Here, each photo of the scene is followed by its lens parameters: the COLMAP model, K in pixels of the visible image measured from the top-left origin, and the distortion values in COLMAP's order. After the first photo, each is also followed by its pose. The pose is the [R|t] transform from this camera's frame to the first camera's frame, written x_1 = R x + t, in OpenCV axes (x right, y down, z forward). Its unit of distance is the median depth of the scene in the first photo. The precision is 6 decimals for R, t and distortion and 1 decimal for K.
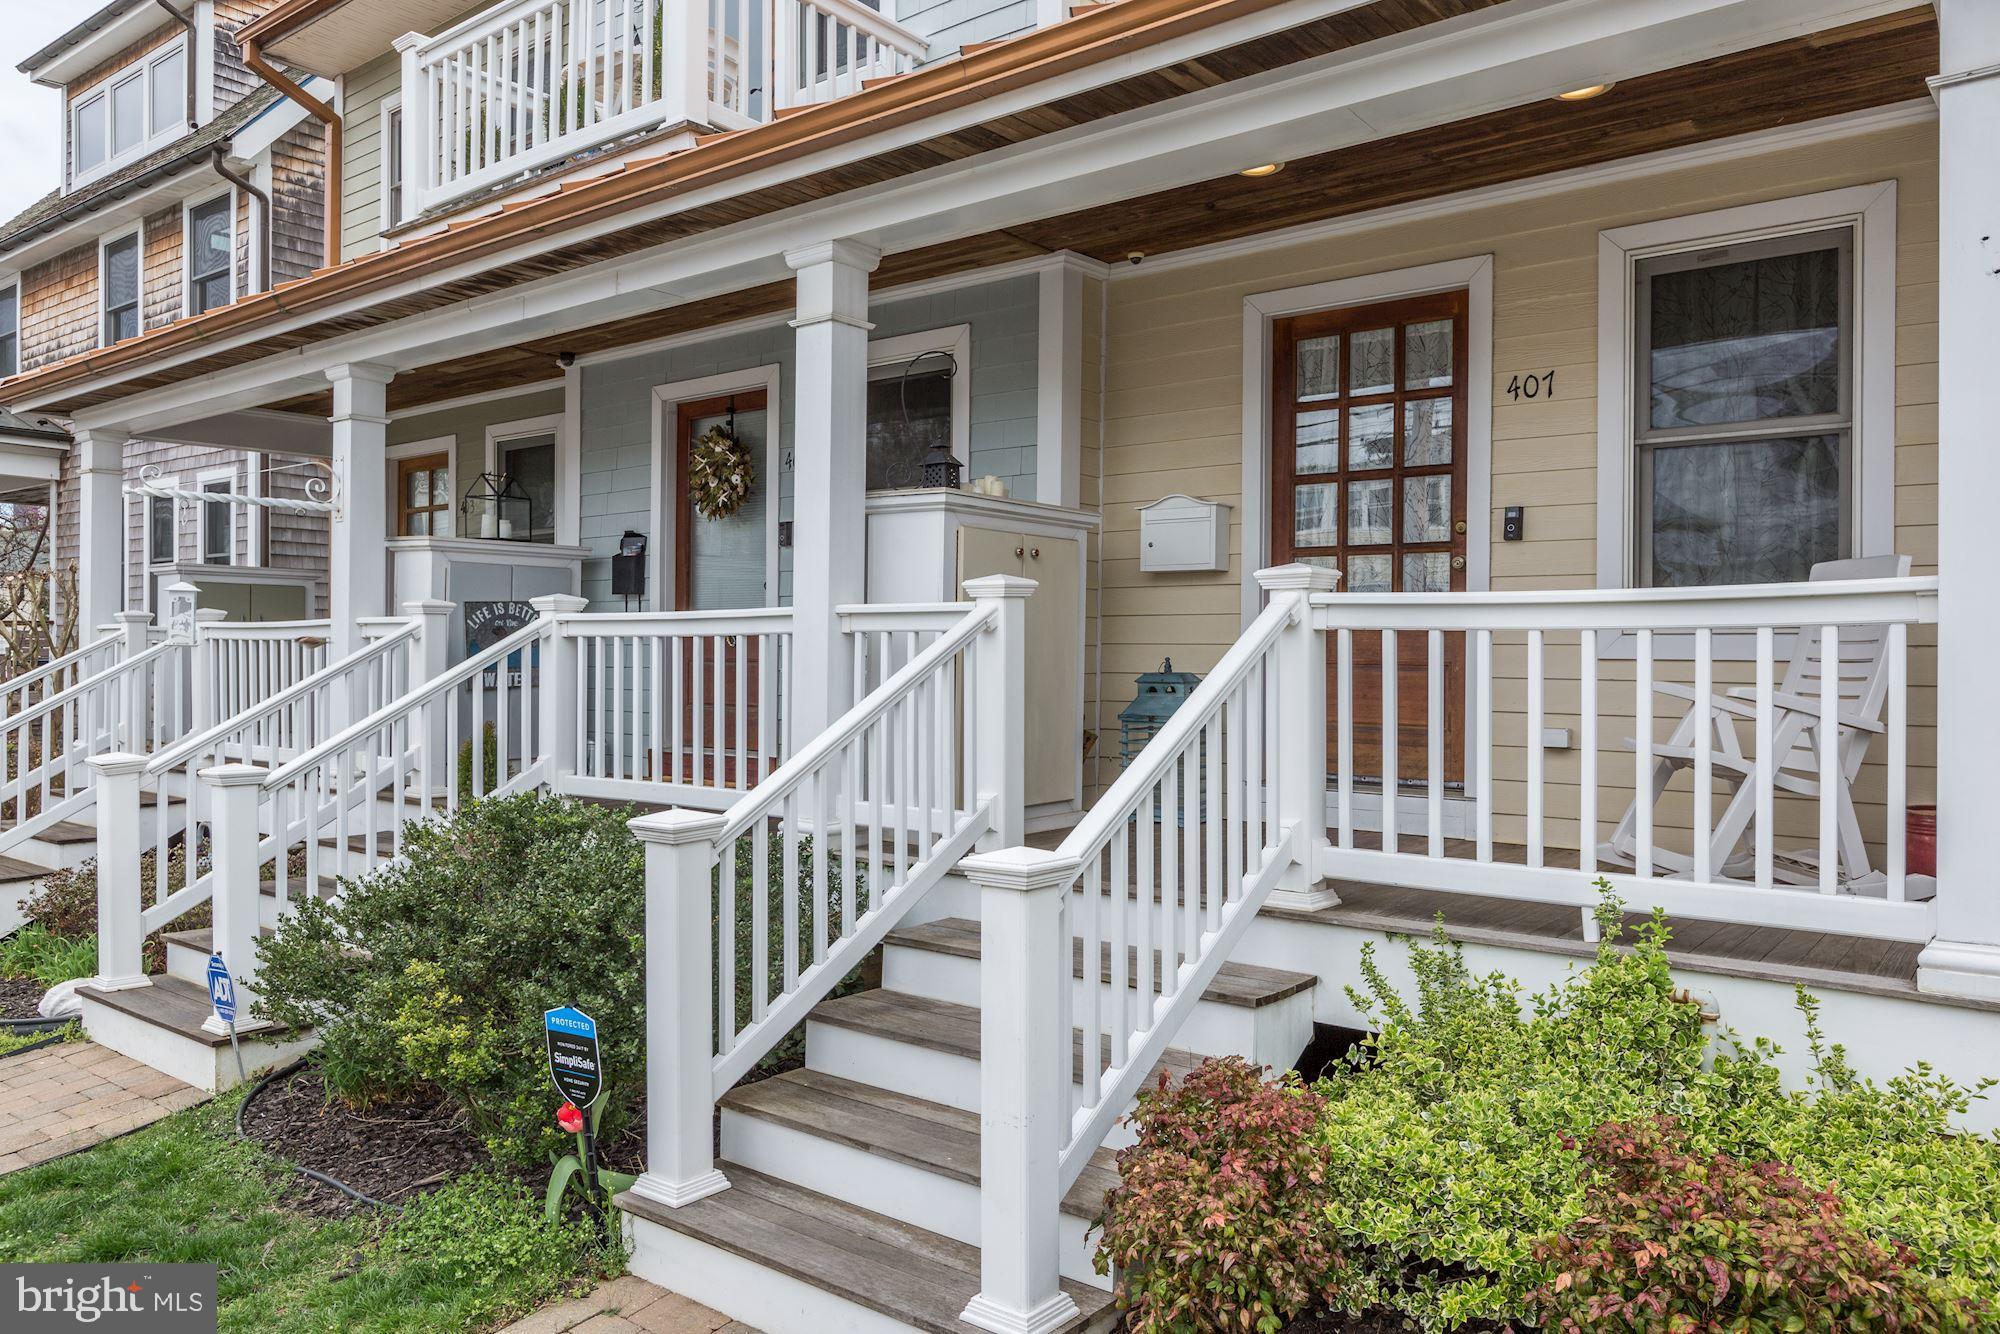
lens RADIAL K [[1411.3, 0, 998.3], [0, 1411.3, 662.3], [0, 0, 1]] dist [-0.003648, -0.000460]
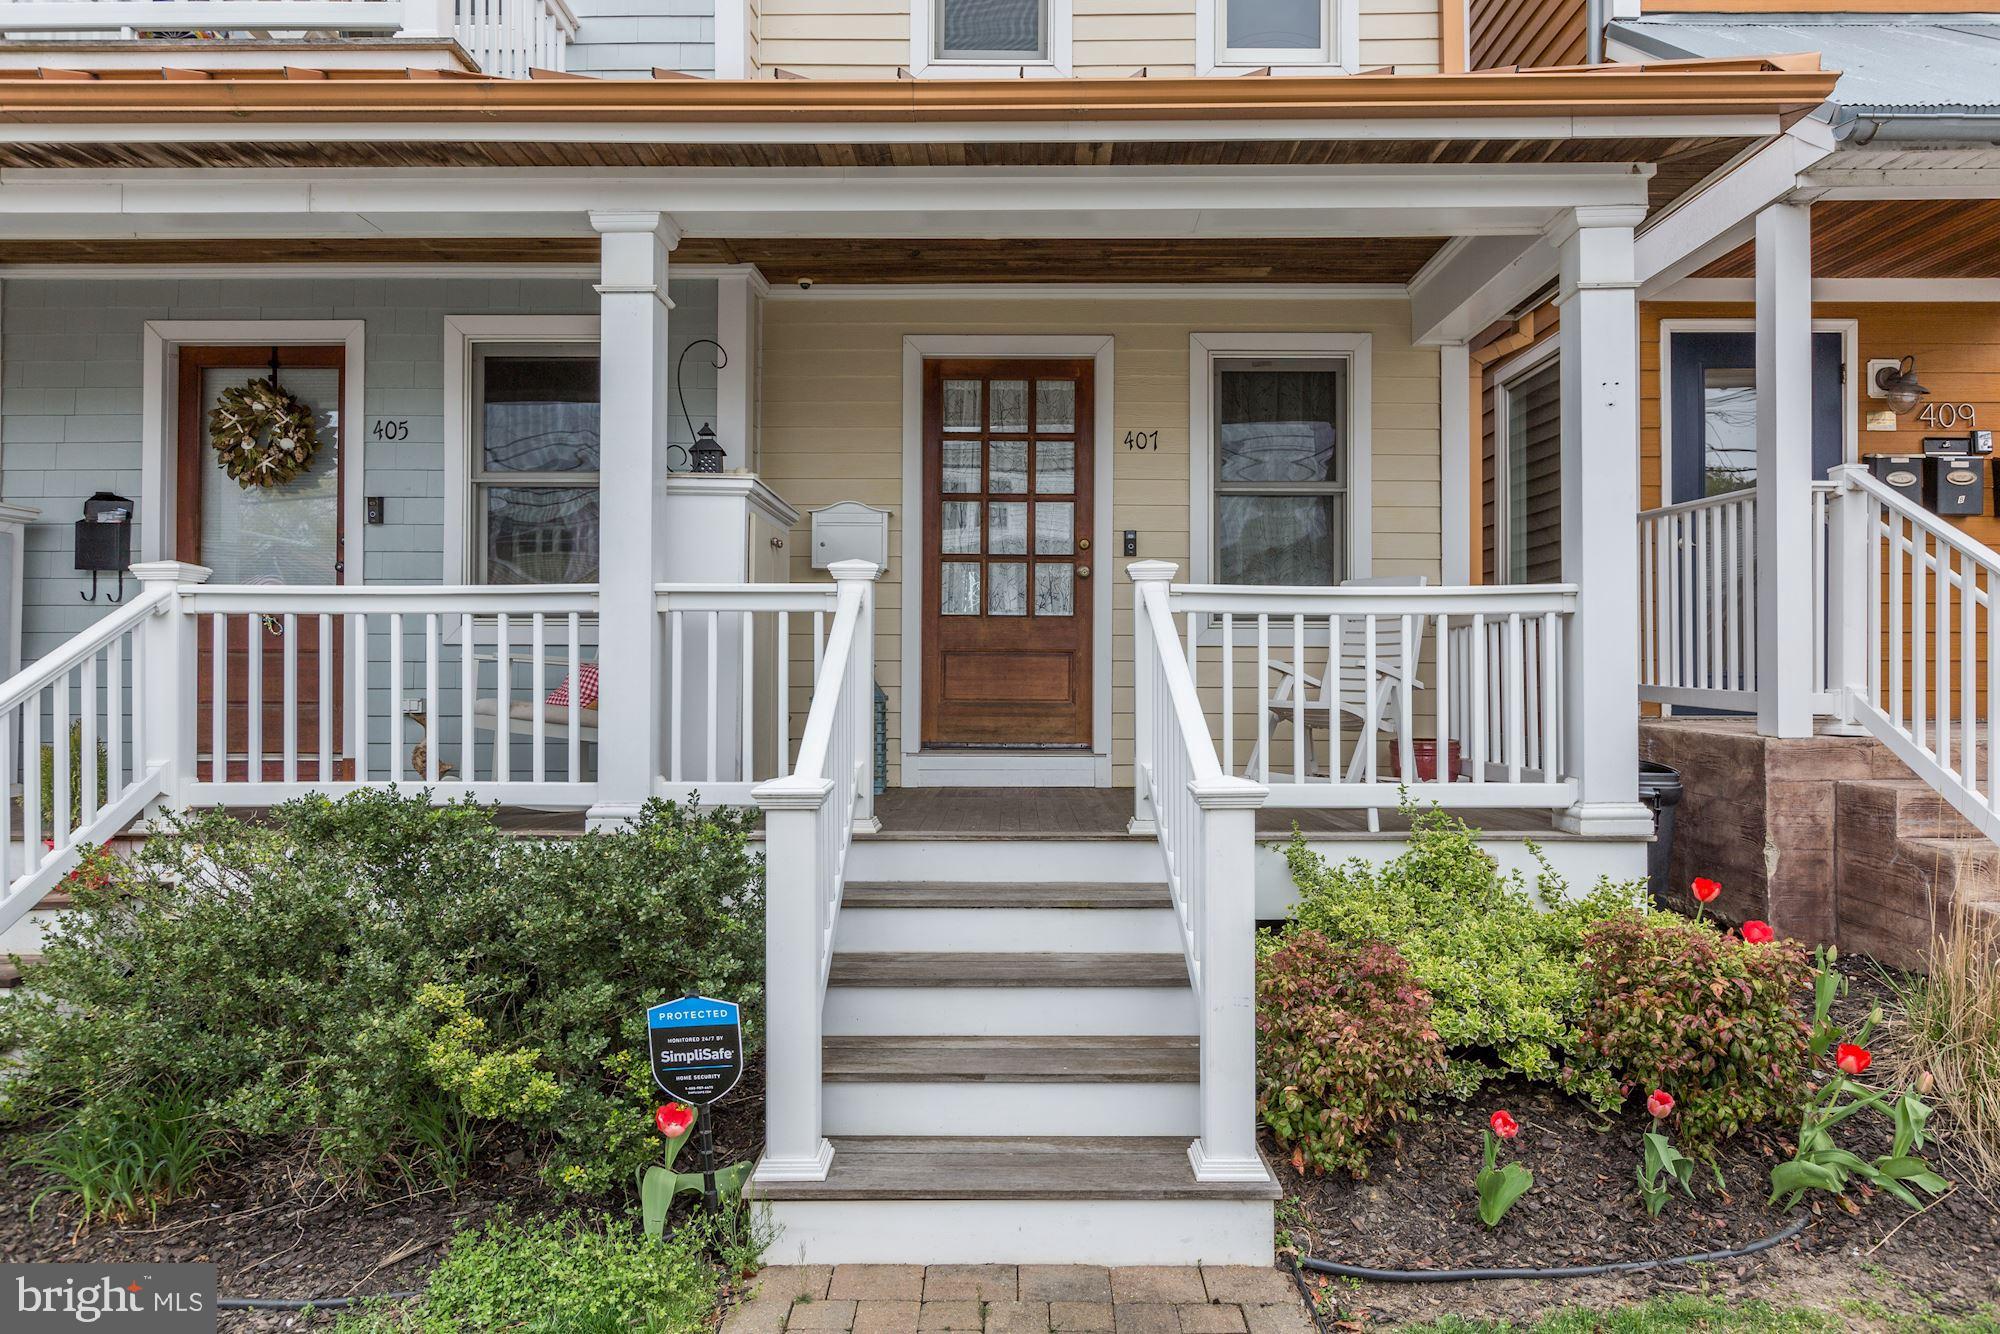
lens RADIAL K [[1259.4, 0, 1002.9], [0, 1259.4, 668.8], [0, 0, 1]] dist [-0.002727, 0.001006]
pose [[0.777680, -0.000724, 0.628660, -0.437168], [0.007144, 0.999945, -0.007686, 0.025271], [-0.628620, 0.010468, 0.777642, 0.153066]]
